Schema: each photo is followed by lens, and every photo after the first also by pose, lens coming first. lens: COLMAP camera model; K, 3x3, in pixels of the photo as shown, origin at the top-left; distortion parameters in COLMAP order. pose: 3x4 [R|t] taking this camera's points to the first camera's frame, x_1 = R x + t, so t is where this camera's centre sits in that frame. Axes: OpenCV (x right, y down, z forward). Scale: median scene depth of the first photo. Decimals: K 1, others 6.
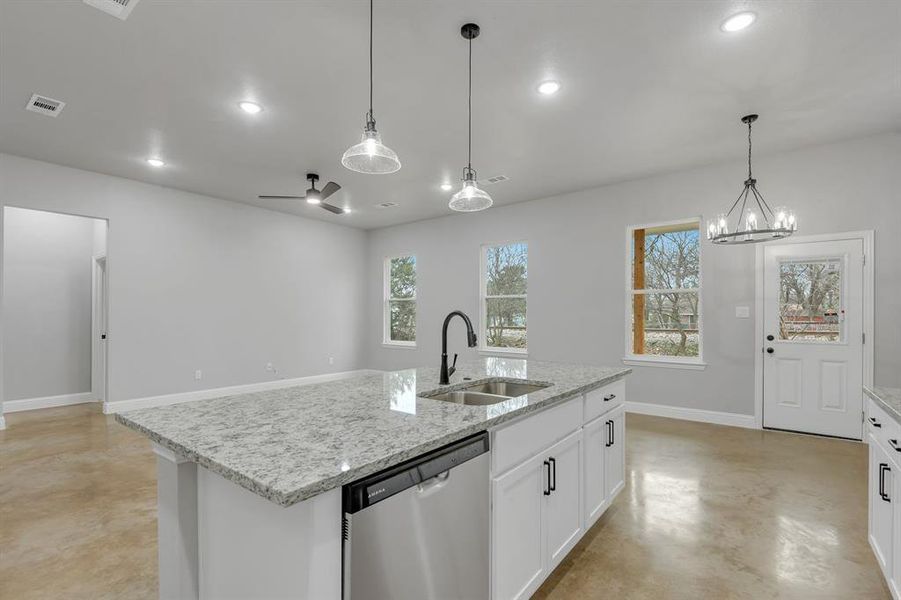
lens RADIAL K [[418.2, 0, 454.2], [0, 418.2, 313.1], [0, 0, 1]] dist [0.016283, -0.013737]
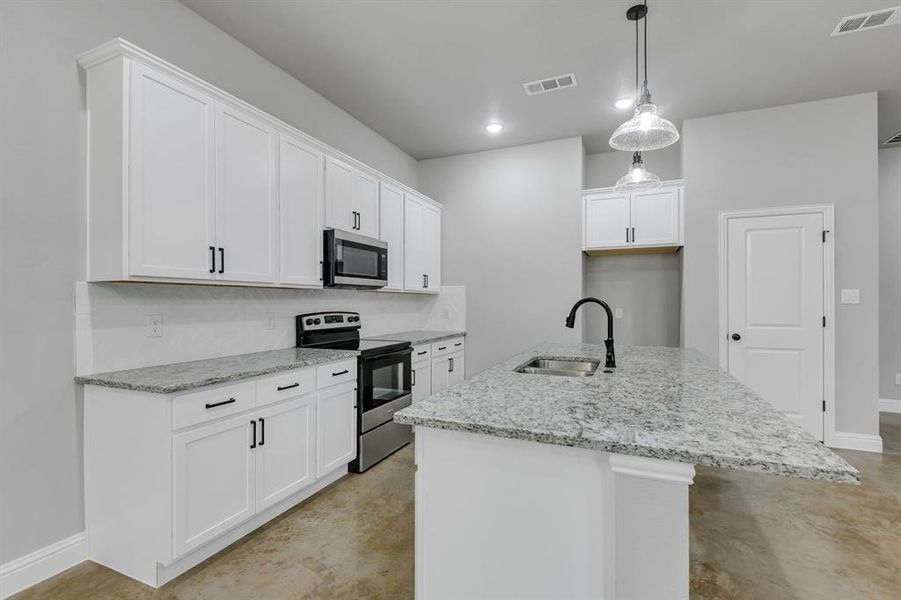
lens RADIAL K [[418.2, 0, 451.6], [0, 418.2, 300.0], [0, 0, 1]] dist [0.016283, -0.013737]
pose [[-0.969150, -0.002140, -0.246463, 0.283157], [0.000773, 0.999931, -0.011719, 0.005519], [0.246471, -0.011548, -0.969081, 0.883630]]
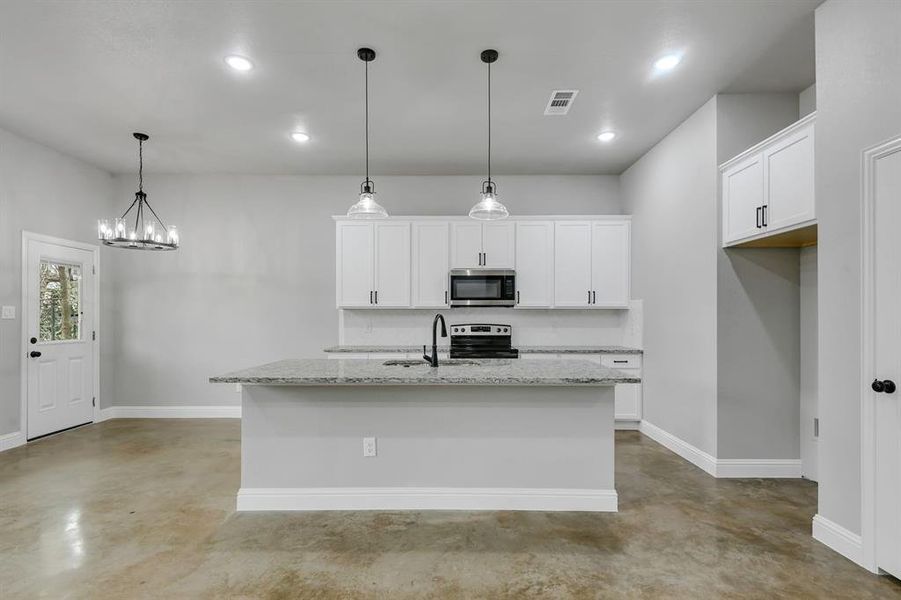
lens RADIAL K [[437.9, 0, 451.6], [0, 437.9, 315.8], [0, 0, 1]] dist [0.016937, -0.007116]
pose [[-0.604085, -0.000495, 0.796920, -0.559983], [-0.006917, 0.999965, -0.004622, 0.002661], [-0.796890, -0.008305, -0.604067, 0.838263]]
